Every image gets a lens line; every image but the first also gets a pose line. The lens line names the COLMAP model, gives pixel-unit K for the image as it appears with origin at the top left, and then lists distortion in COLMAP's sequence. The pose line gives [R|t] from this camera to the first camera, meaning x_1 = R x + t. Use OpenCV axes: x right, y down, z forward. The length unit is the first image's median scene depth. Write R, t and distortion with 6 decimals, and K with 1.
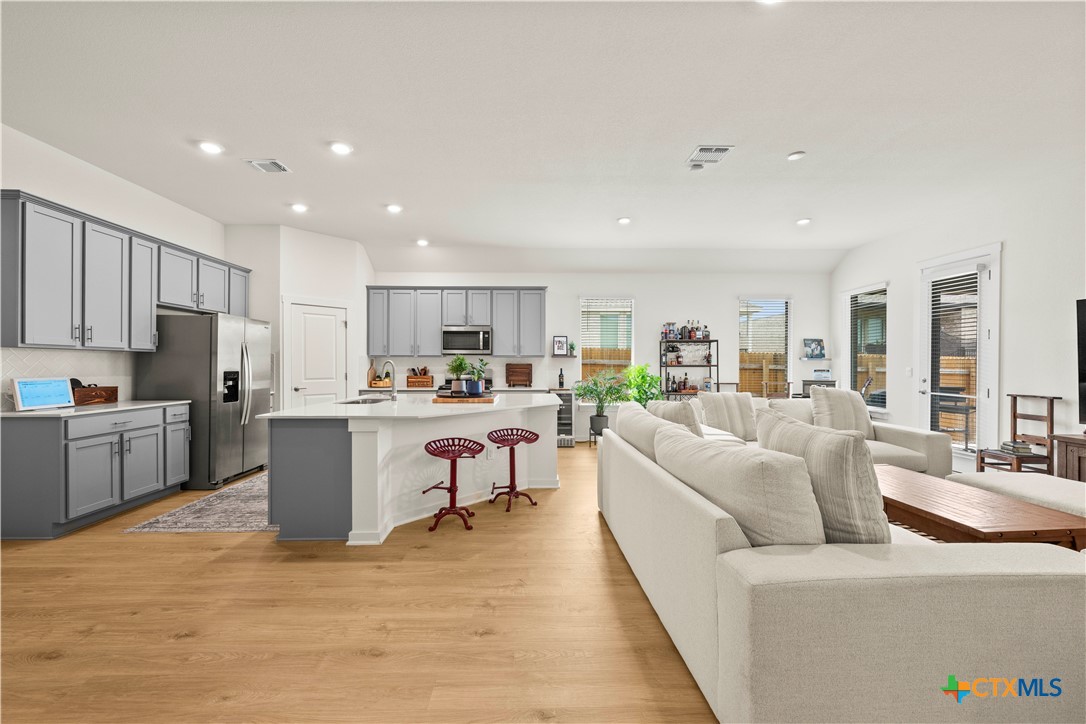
lens RADIAL K [[428.8, 0, 536.5], [0, 428.8, 367.3], [0, 0, 1]] dist [0.001231, -0.000372]
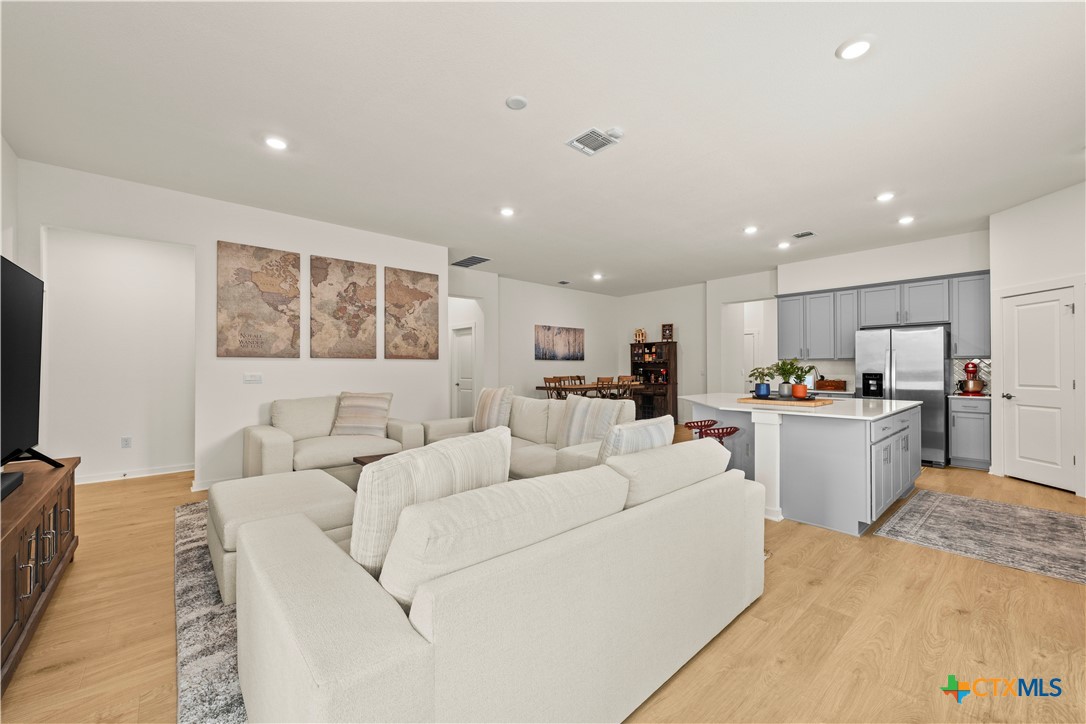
lens RADIAL K [[428.8, 0, 549.1], [0, 428.8, 366.0], [0, 0, 1]] dist [0.001231, -0.000372]
pose [[-0.757693, -0.002303, -0.652607, 0.587596], [-0.002443, 0.999997, -0.000693, -0.005842], [0.652607, 0.001069, -0.757696, 0.893153]]
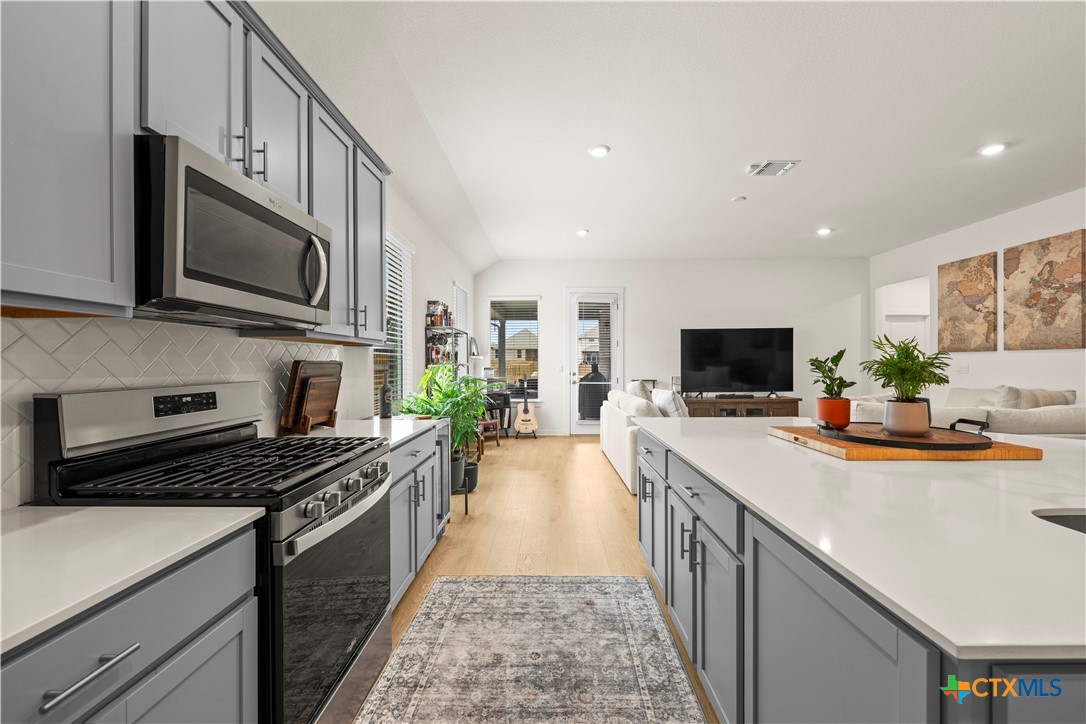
lens RADIAL K [[428.8, 0, 548.7], [0, 428.8, 361.9], [0, 0, 1]] dist [0.001231, -0.000372]
pose [[0.026587, 0.000768, 0.999646, -0.377439], [0.008831, 0.999960, -0.001003, -0.005858], [-0.999607, 0.008855, 0.026579, 0.840270]]
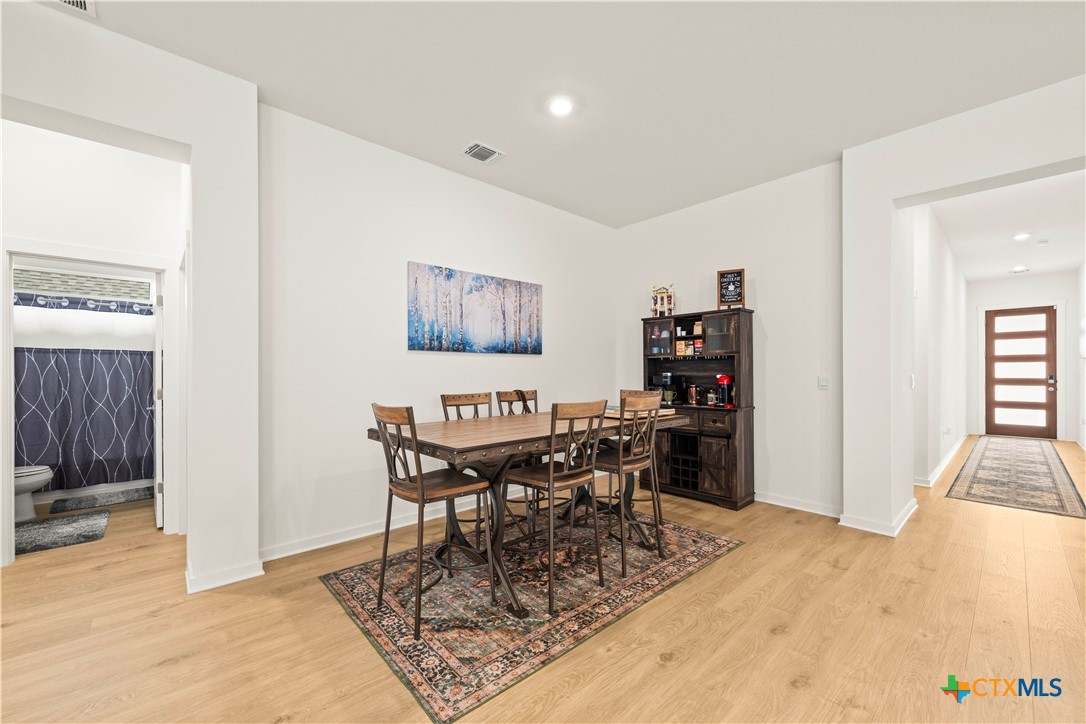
lens RADIAL K [[428.8, 0, 549.7], [0, 428.8, 374.4], [0, 0, 1]] dist [0.001231, -0.000372]
pose [[-0.745030, 0.005976, -0.667004, -0.027249], [-0.002462, 0.999928, 0.011709, -0.003347], [0.667026, 0.010366, -0.744962, 0.362633]]
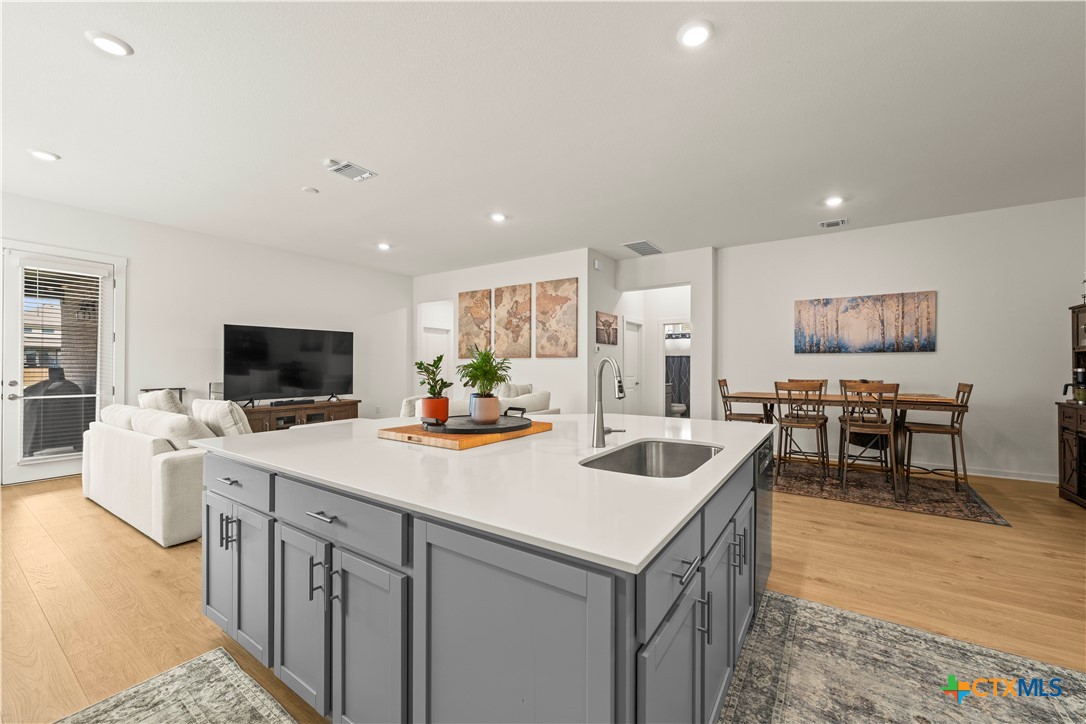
lens RADIAL K [[428.8, 0, 550.1], [0, 428.8, 365.6], [0, 0, 1]] dist [0.001231, -0.000372]
pose [[-0.819764, -0.002056, 0.572698, -0.341572], [0.000856, 0.999988, 0.004815, -0.005783], [-0.572701, 0.004437, -0.819753, 0.873202]]
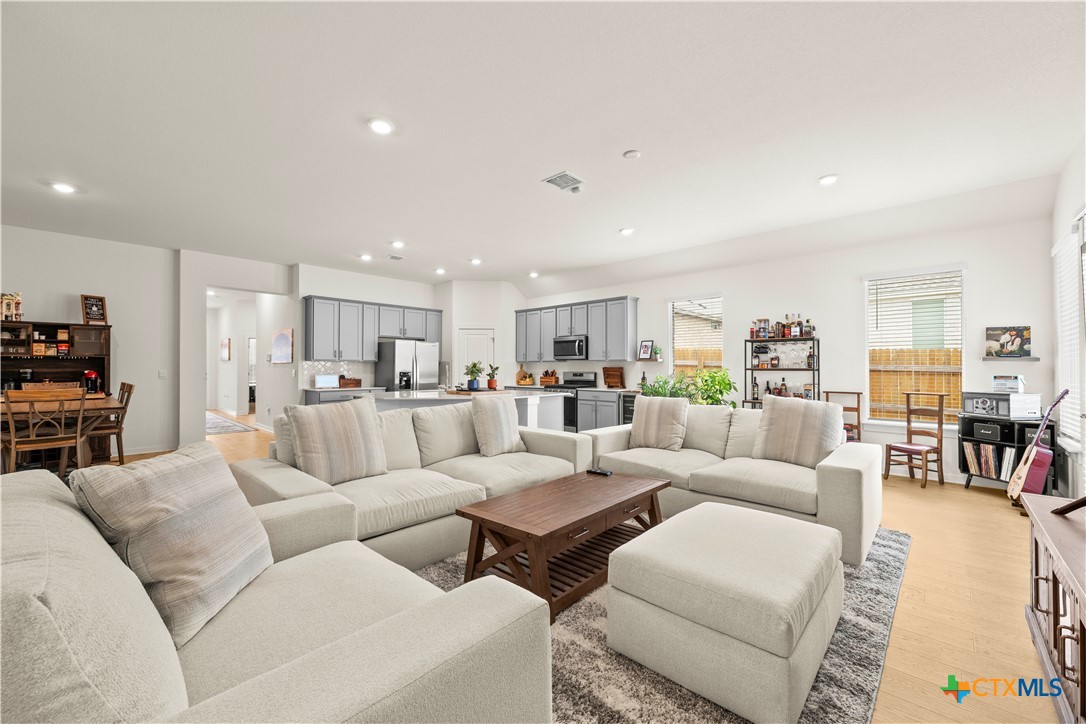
lens RADIAL K [[428.8, 0, 552.4], [0, 428.8, 362.6], [0, 0, 1]] dist [0.001231, -0.000372]
pose [[0.724200, -0.009222, -0.689528, 0.629088], [-0.003543, 0.999848, -0.017093, -0.000770], [0.689581, 0.014822, 0.724057, 0.091444]]
